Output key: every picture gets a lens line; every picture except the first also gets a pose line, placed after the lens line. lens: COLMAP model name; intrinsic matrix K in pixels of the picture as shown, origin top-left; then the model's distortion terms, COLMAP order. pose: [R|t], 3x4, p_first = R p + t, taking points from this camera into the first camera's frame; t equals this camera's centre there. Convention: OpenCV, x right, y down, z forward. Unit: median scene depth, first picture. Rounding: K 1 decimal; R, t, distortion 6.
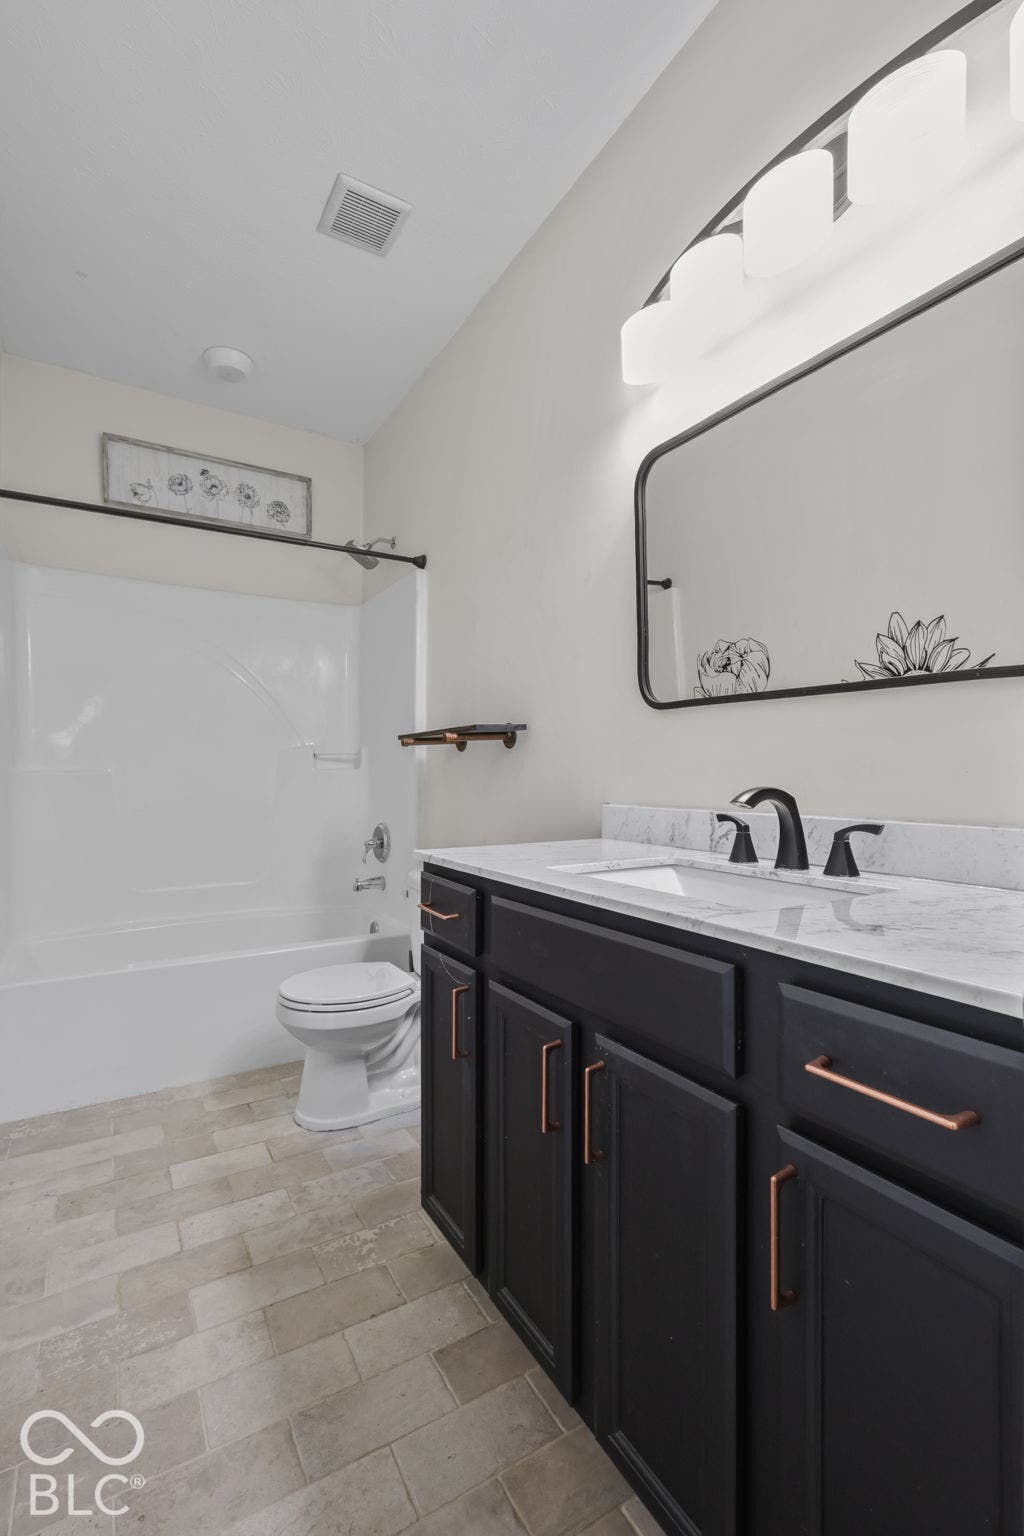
lens RADIAL K [[672.9, 0, 493.2], [0, 672.9, 756.1], [0, 0, 1]] dist [0.001206, 0.000313]
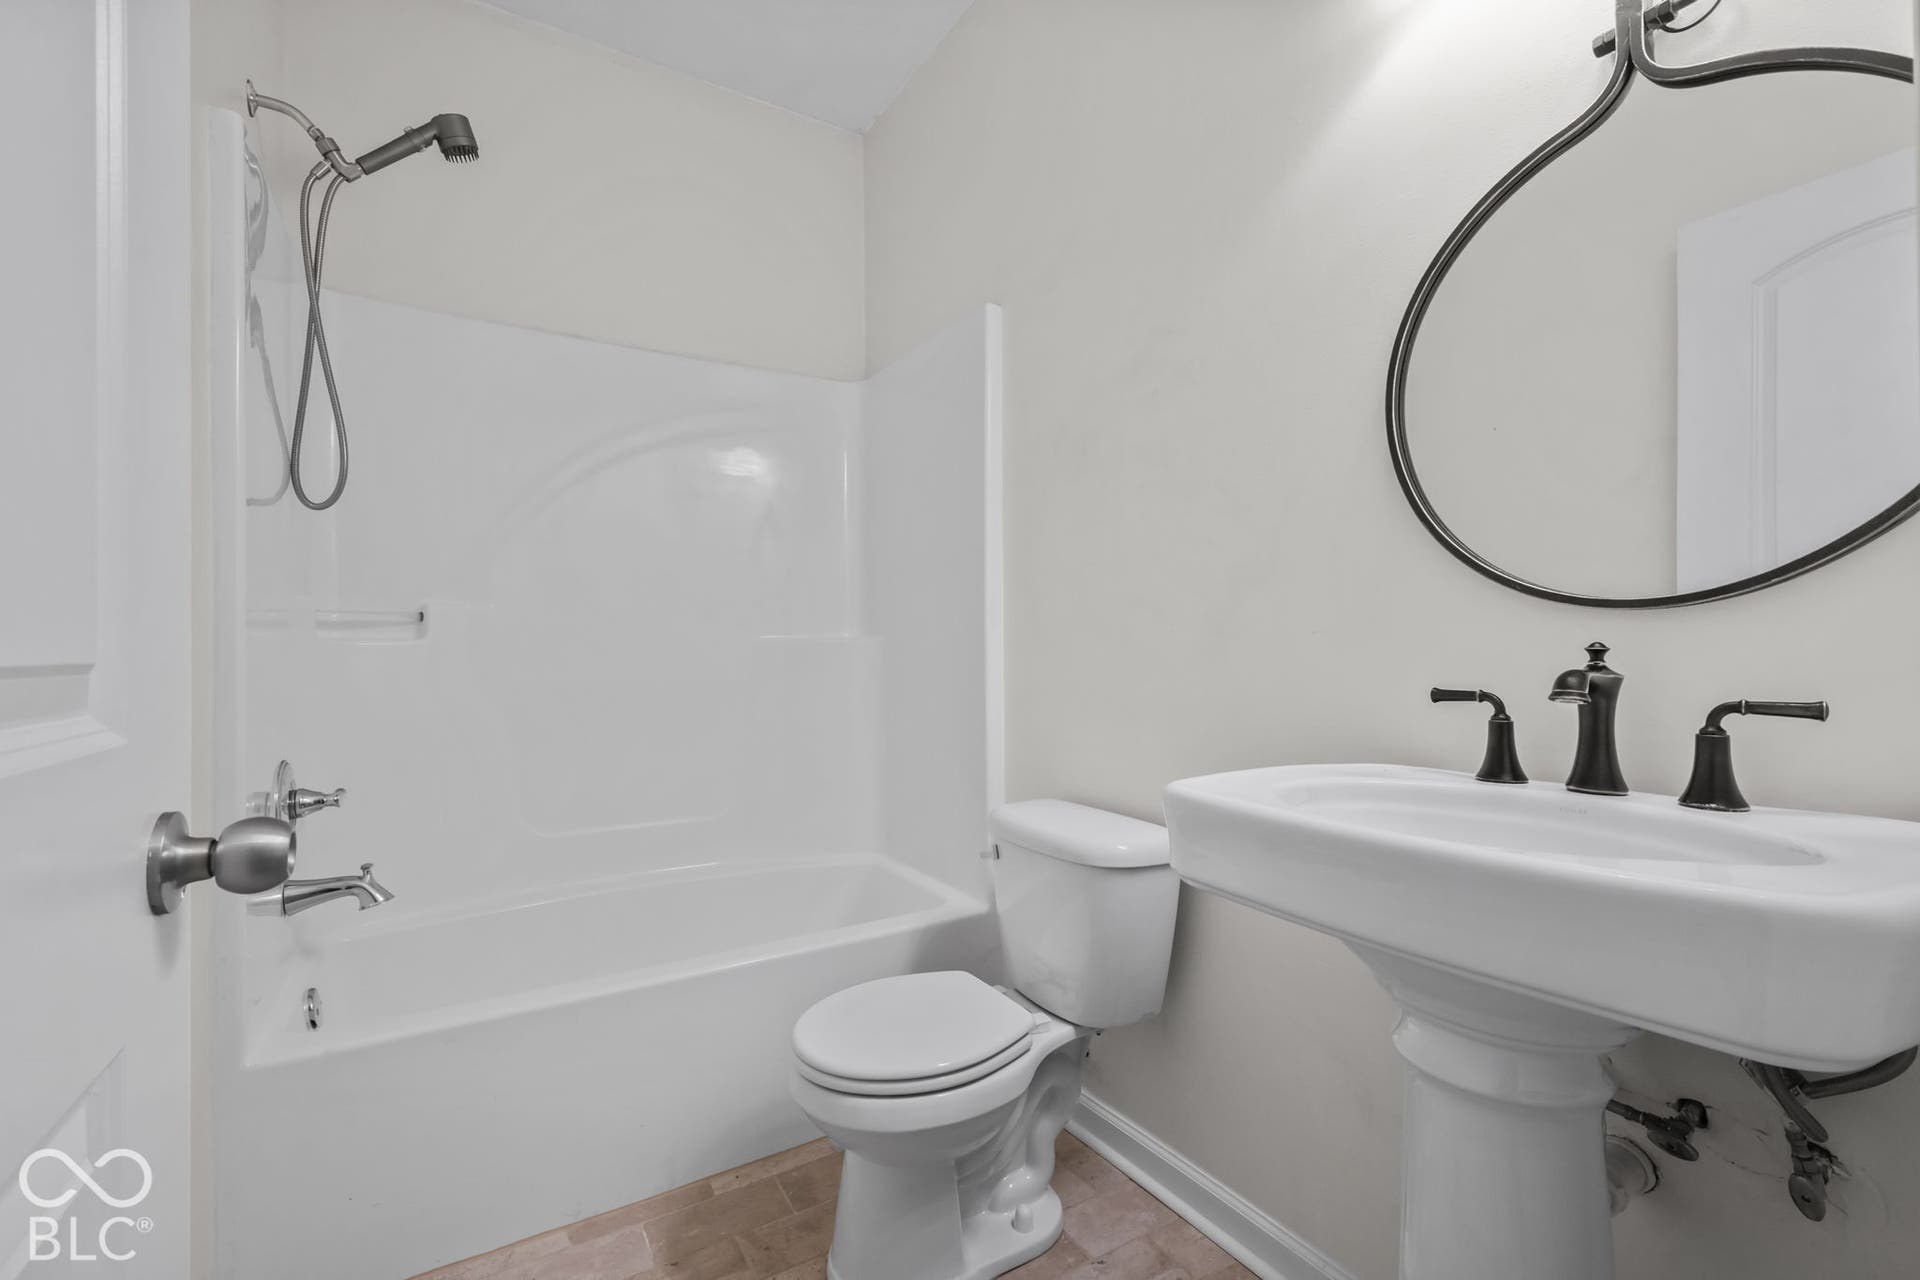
lens RADIAL K [[850.9, 0, 962.0], [0, 850.9, 638.8], [0, 0, 1]] dist [0.009916, 0.000613]
pose [[0.999865, -0.005986, 0.015288, -0.093102], [0.005650, 0.999744, 0.021911, 0.002910], [-0.015415, -0.021822, 0.999643, 0.146395]]
